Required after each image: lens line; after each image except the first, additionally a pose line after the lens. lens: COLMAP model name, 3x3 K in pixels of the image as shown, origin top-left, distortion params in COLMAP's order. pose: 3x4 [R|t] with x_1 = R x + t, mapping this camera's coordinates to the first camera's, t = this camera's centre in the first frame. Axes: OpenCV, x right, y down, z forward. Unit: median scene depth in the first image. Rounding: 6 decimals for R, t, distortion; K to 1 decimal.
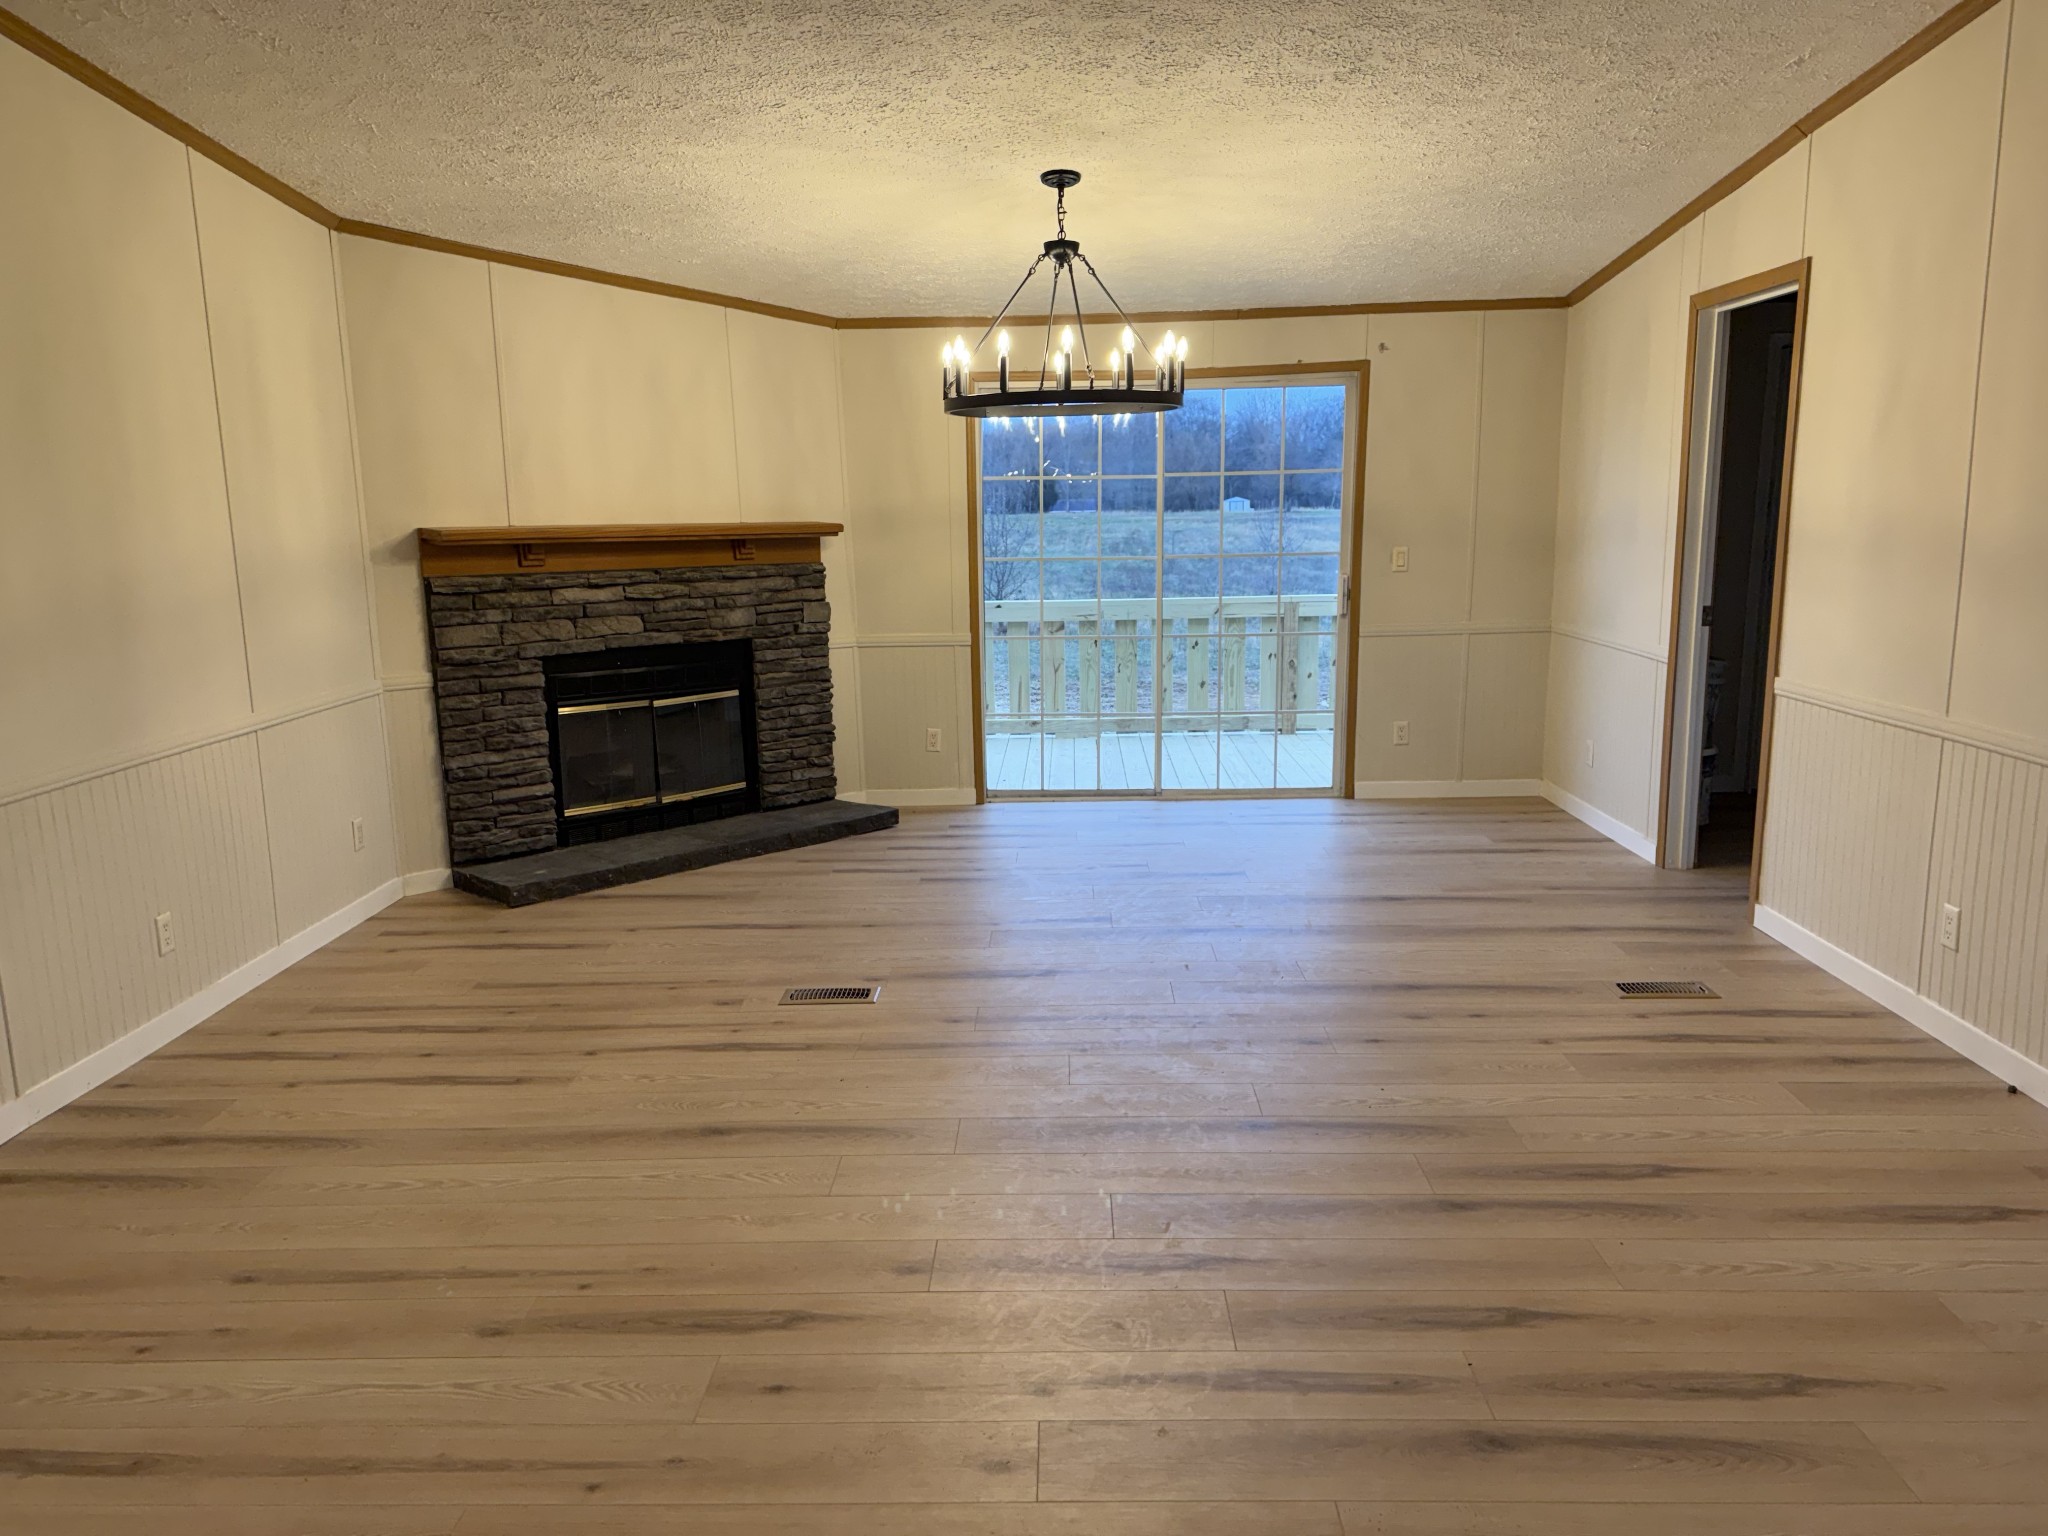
lens RADIAL K [[1492.2, 0, 1018.2], [0, 1492.2, 774.7], [0, 0, 1]] dist [0.003821, -0.023051]
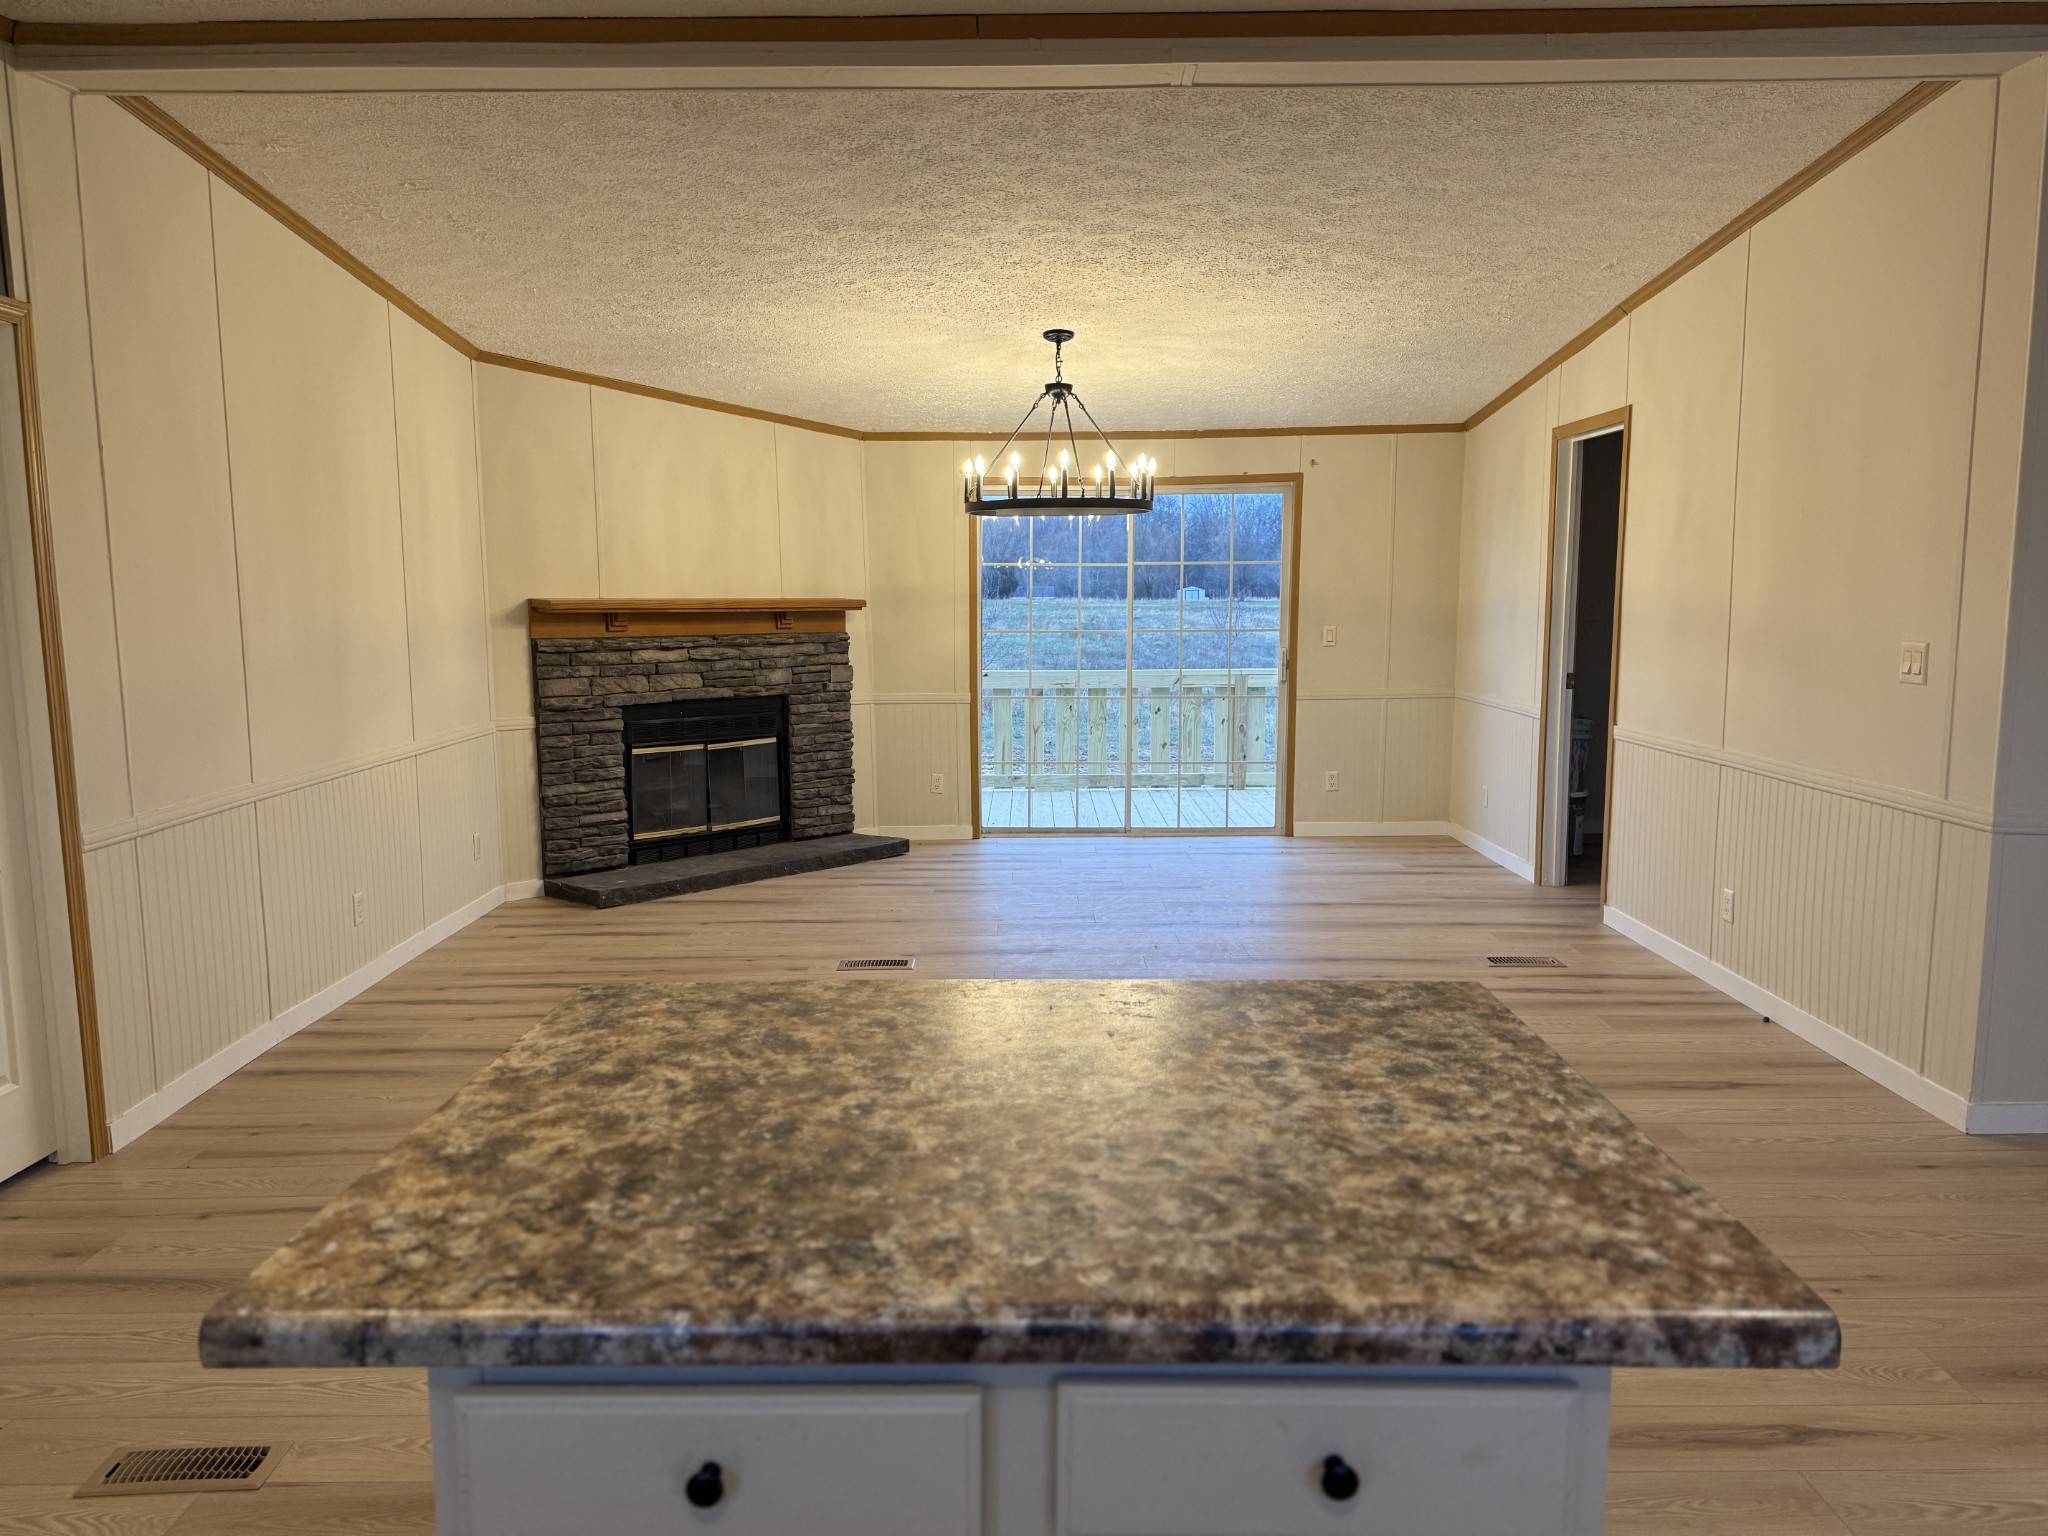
lens RADIAL K [[1492.2, 0, 1019.8], [0, 1492.2, 763.2], [0, 0, 1]] dist [0.003821, -0.023051]
pose [[0.999488, 0.009451, 0.030554, -0.035805], [-0.007450, 0.997861, -0.064950, 0.046805], [-0.031103, 0.064689, 0.997421, -0.227449]]
